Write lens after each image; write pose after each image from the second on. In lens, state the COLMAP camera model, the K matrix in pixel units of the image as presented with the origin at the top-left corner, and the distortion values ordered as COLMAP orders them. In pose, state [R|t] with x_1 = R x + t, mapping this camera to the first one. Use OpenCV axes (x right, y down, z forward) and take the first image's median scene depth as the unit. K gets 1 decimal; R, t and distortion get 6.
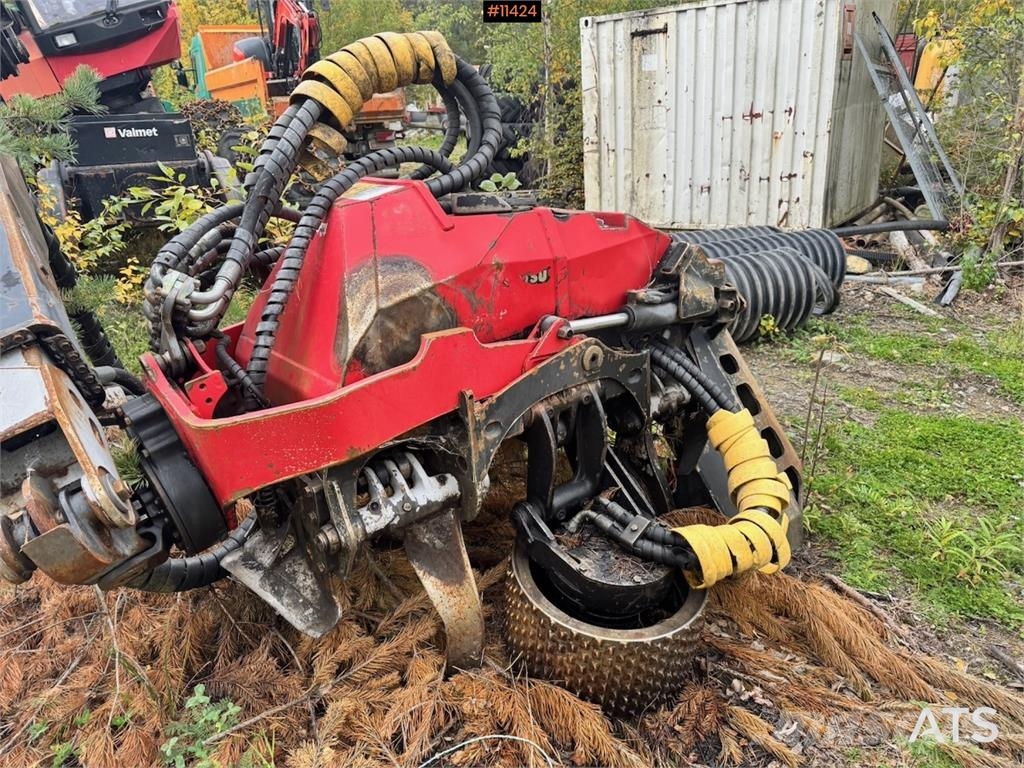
lens RADIAL K [[731.4, 0, 512.0], [0, 731.4, 384.0], [0, 0, 1]] dist [-0.005818, -0.000037]
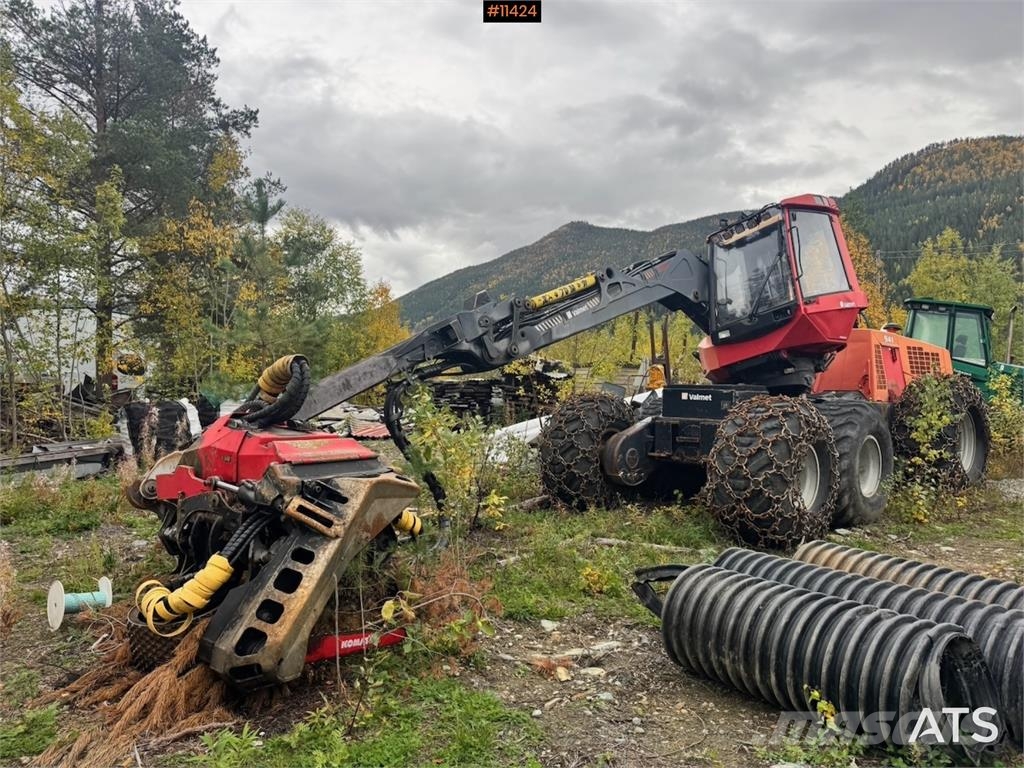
lens RADIAL K [[712.1, 0, 514.7], [0, 712.1, 382.3], [0, 0, 1]] dist [0.053105, -0.062868]
pose [[0.232706, 0.032315, -0.972010, 0.715671], [-0.362882, 0.930154, -0.055953, -0.170452], [0.902311, 0.365745, 0.228179, 0.371802]]
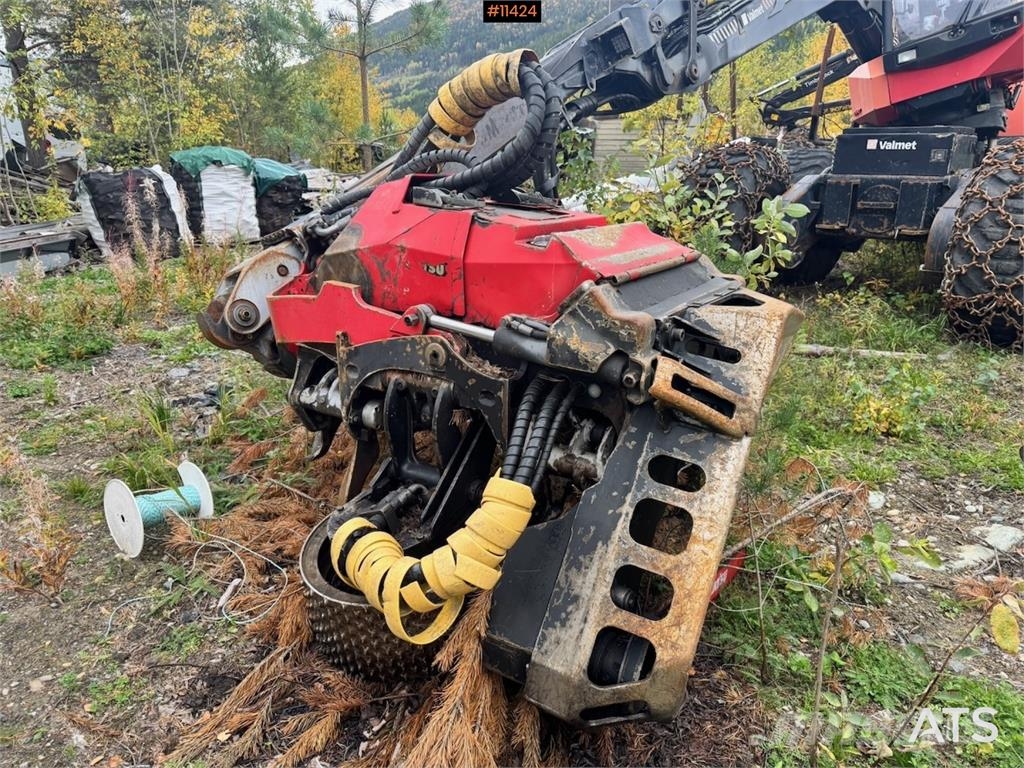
lens RADIAL K [[712.7, 0, 503.3], [0, 712.7, 387.9], [0, 0, 1]] dist [0.046369, -0.055813]
pose [[0.284811, 0.332277, -0.899152, 0.337306], [-0.341560, 0.911613, 0.228691, -0.081512], [0.895667, 0.241981, 0.373129, 0.226378]]
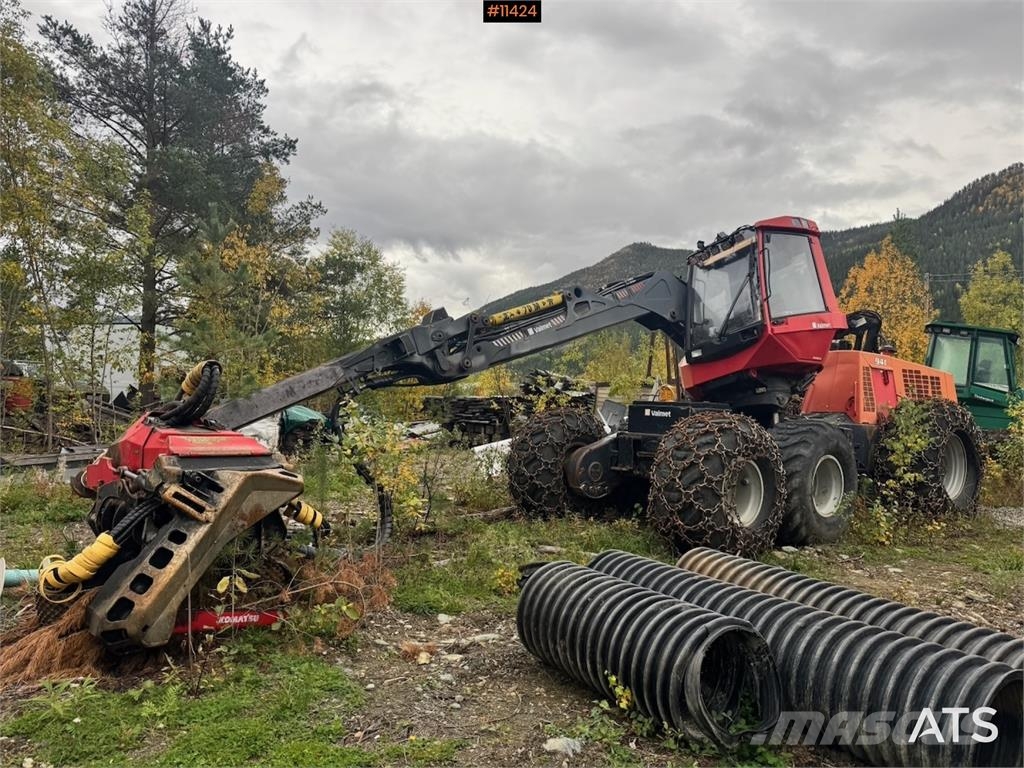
lens RADIAL K [[711.8, 0, 519.6], [0, 711.8, 388.8], [0, 0, 1]] dist [0.082137, -0.121534]
pose [[0.153254, 0.016649, -0.988047, 0.808739], [-0.384959, 0.921876, -0.044176, -0.225187], [0.910121, 0.387128, 0.147690, 0.535375]]
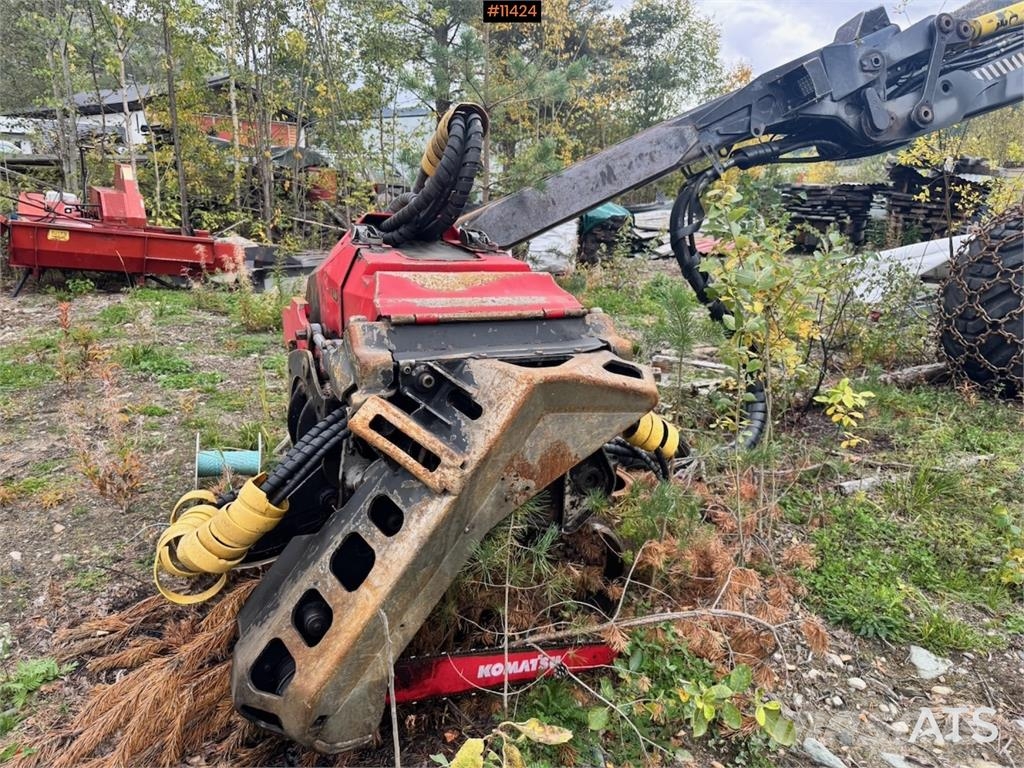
lens RADIAL K [[712.1, 0, 514.7], [0, 712.1, 382.3], [0, 0, 1]] dist [0.053105, -0.062868]
pose [[-0.245210, 0.280564, -0.927985, 0.349870], [-0.358252, 0.863231, 0.355650, -0.174003], [0.900848, 0.419661, -0.111161, 0.456433]]
